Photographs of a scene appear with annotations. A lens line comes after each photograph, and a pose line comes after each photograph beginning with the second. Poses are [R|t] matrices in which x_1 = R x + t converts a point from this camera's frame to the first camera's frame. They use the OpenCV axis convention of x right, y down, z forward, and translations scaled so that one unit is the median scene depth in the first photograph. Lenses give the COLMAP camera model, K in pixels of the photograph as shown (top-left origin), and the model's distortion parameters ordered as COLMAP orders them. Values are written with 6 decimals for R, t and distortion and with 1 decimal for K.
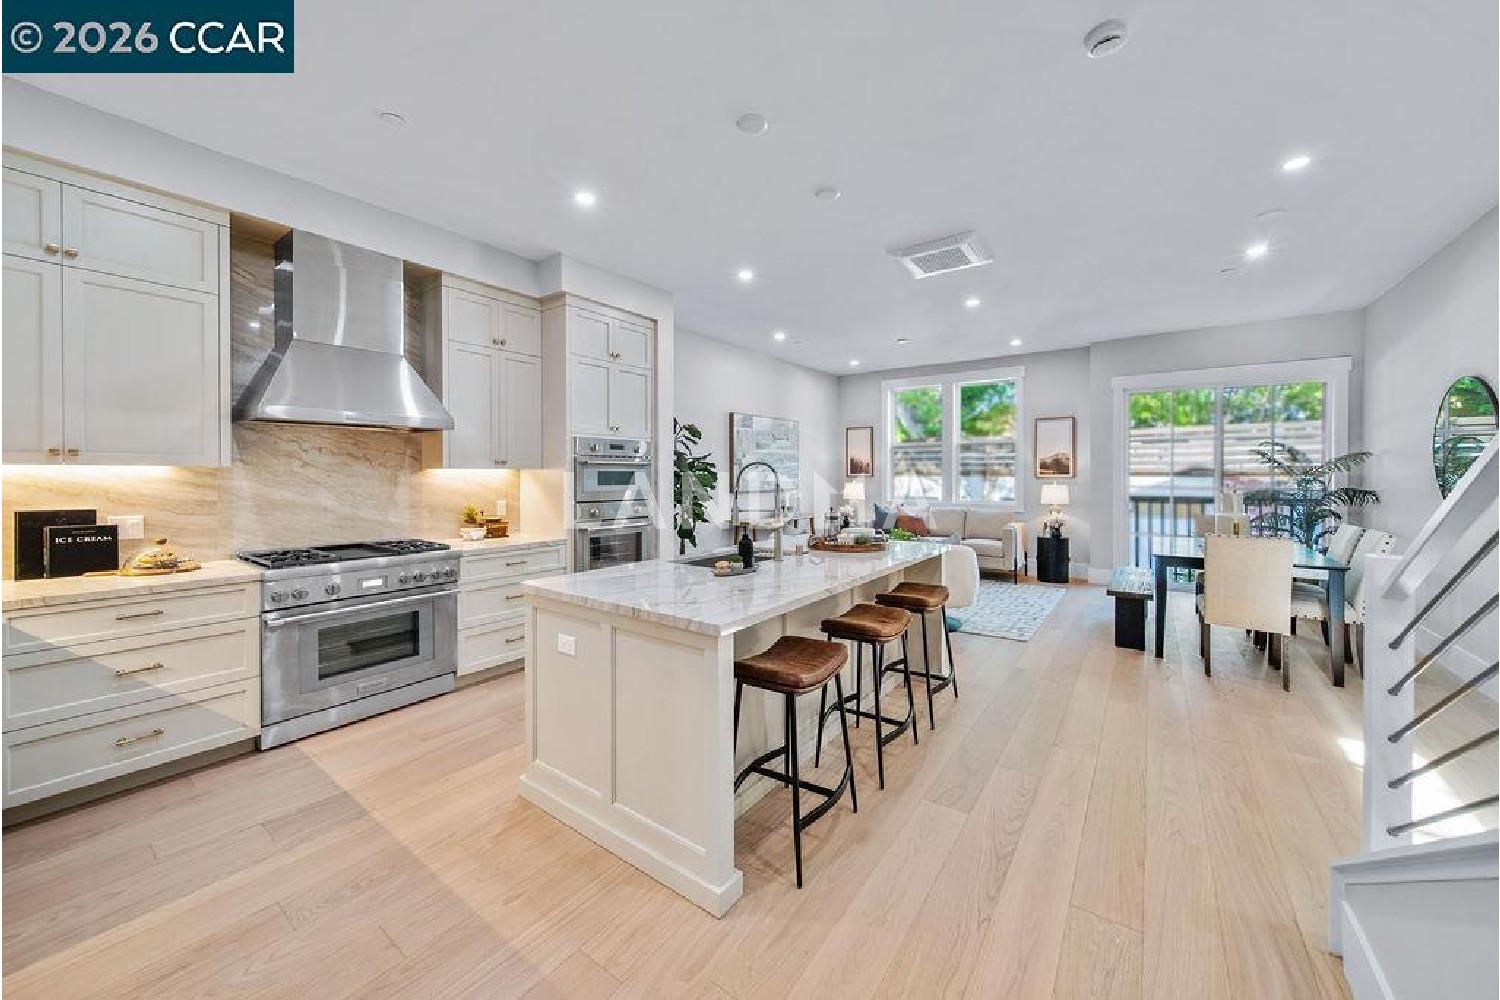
lens RADIAL K [[541.7, 0, 753.6], [0, 541.7, 480.2], [0, 0, 1]] dist [0.000840, 0.000010]
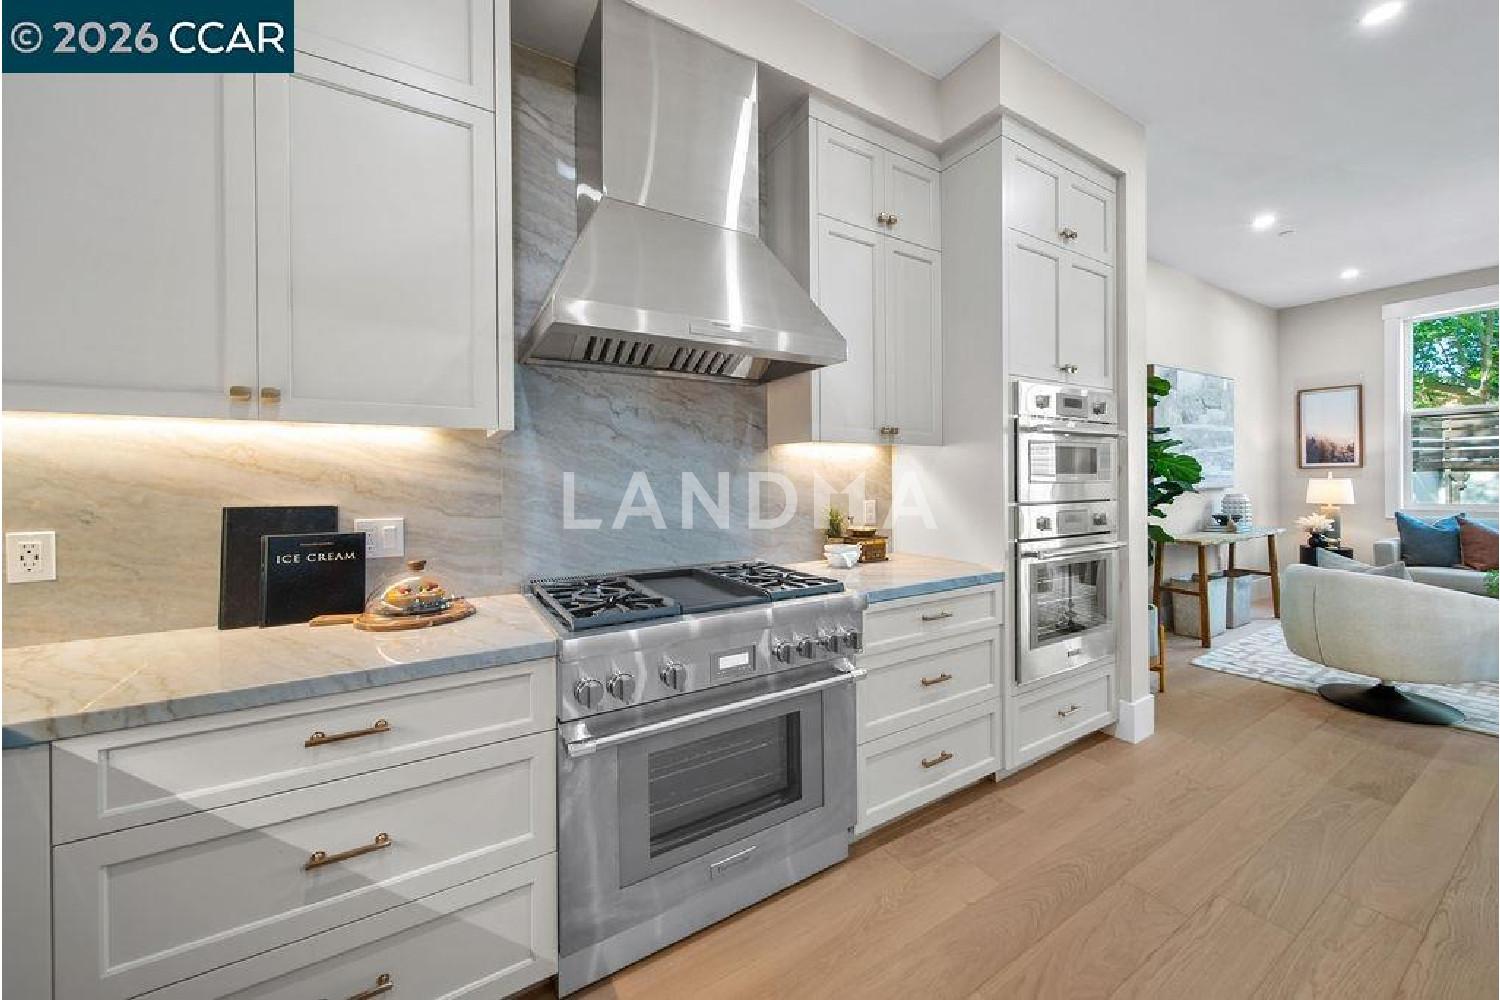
lens RADIAL K [[533.9, 0, 753.0], [0, 533.9, 486.3], [0, 0, 1]] dist [0.000377, 0.000007]
pose [[0.918871, -0.002346, -0.394552, -0.484501], [0.004129, 0.999985, 0.003669, 0.027421], [0.394537, -0.005000, 0.918866, 0.547876]]
